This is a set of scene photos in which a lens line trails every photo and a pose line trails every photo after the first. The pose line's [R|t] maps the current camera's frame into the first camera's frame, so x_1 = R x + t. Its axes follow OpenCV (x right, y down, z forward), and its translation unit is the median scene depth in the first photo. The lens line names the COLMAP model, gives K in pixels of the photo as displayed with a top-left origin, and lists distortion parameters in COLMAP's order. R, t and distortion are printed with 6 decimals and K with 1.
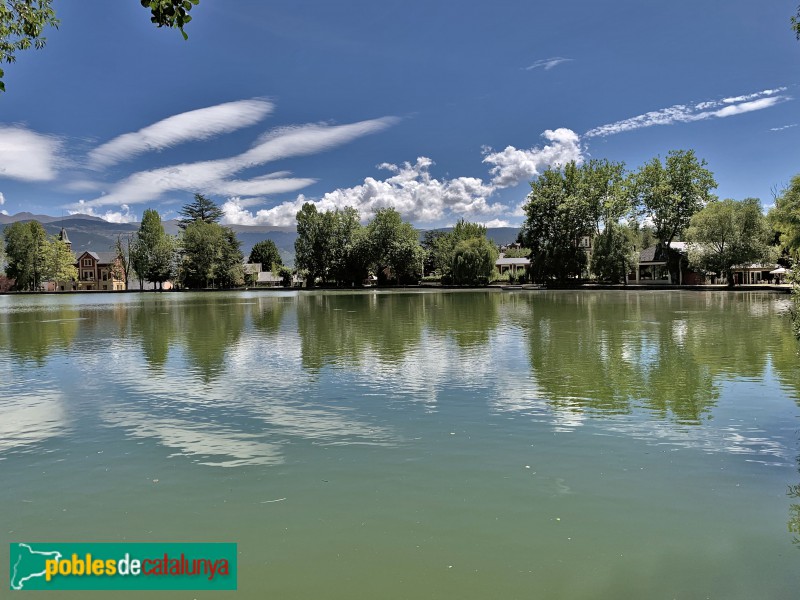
lens RADIAL K [[654.6, 0, 400.0], [0, 654.6, 300.0], [0, 0, 1]] dist [0.013300, -0.004334]
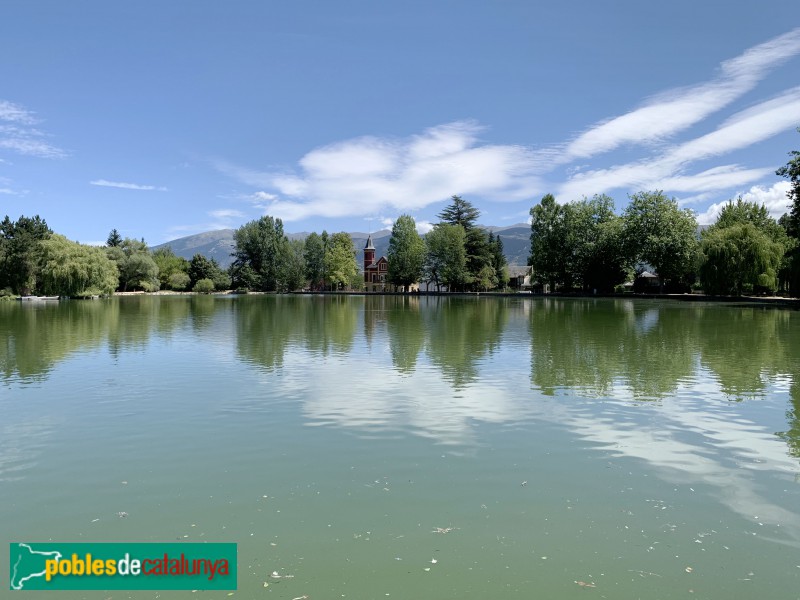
lens RADIAL K [[654.6, 0, 400.0], [0, 654.6, 300.0], [0, 0, 1]] dist [0.013300, -0.004334]
pose [[0.676063, 0.033577, -0.736078, 0.355383], [-0.043063, 0.999054, 0.006022, -0.009851], [0.735584, 0.027626, 0.676870, 0.289866]]
